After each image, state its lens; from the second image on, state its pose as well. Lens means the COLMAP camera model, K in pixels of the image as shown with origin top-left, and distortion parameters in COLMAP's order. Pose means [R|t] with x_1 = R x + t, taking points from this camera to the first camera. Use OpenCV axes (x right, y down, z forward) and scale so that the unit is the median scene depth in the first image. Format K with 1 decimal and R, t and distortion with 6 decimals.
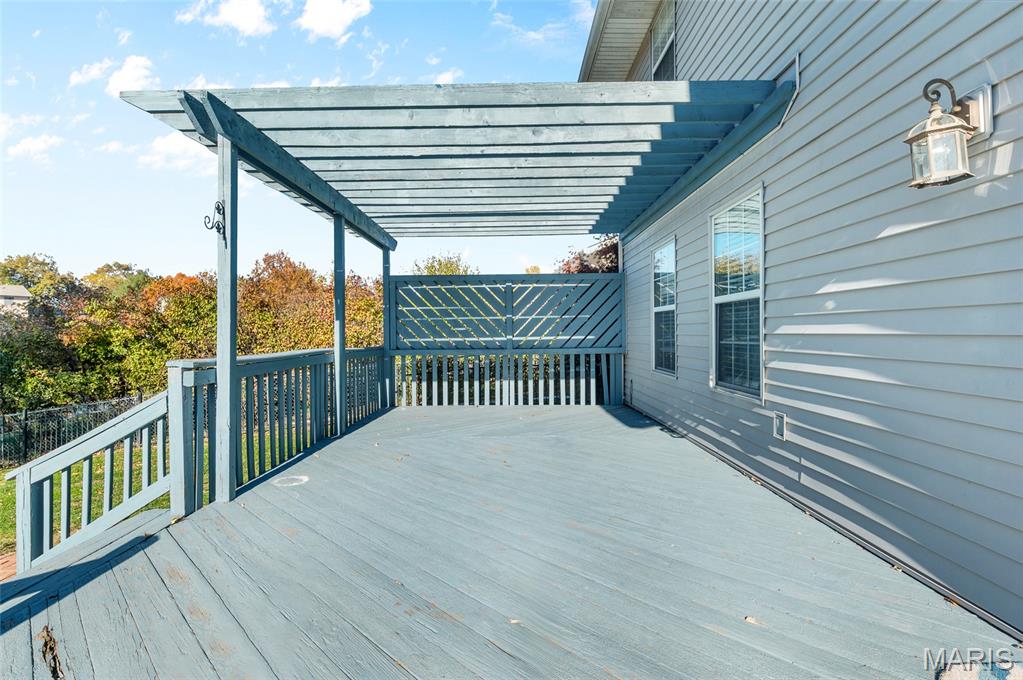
lens RADIAL K [[491.4, 0, 515.3], [0, 491.4, 337.8], [0, 0, 1]] dist [-0.003689, -0.001345]
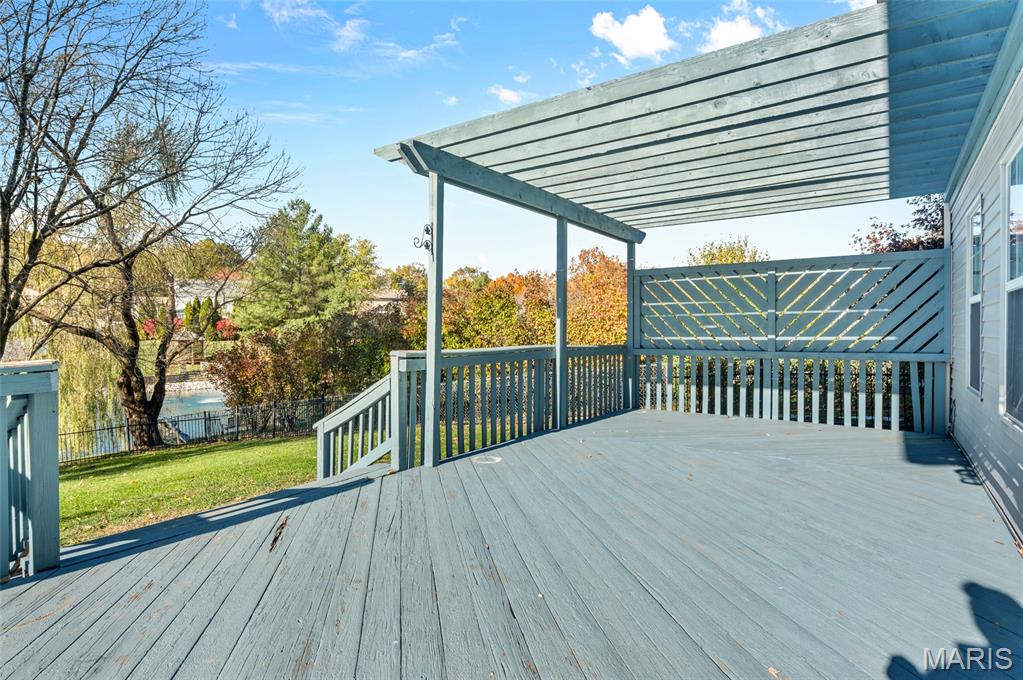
lens RADIAL K [[553.1, 0, 512.9], [0, 553.1, 340.2], [0, 0, 1]] dist [-0.003648, -0.000032]
pose [[0.820959, 0.018016, -0.570703, 0.164878], [-0.012572, 0.999830, 0.013478, -0.002634], [0.570849, -0.003890, 0.821046, -0.012167]]
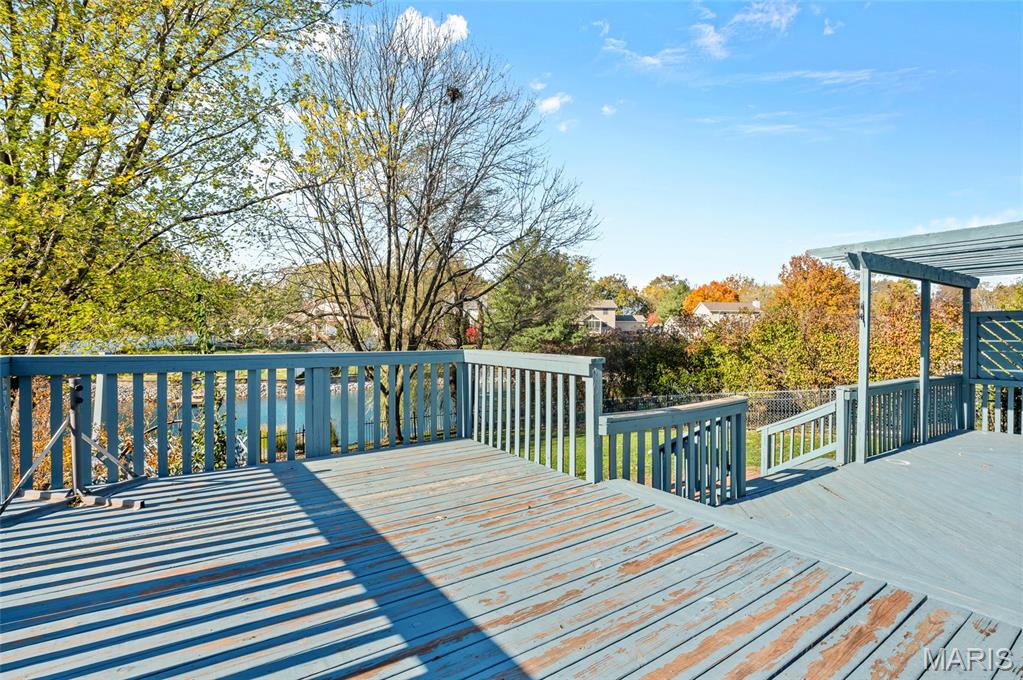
lens RADIAL K [[527.0, 0, 509.8], [0, 527.0, 336.6], [0, 0, 1]] dist [0.005481, 0.002927]
pose [[0.587044, 0.017482, -0.809366, 0.106758], [-0.019342, 0.999784, 0.007567, -0.059775], [0.809324, 0.011213, 0.587256, -0.559981]]
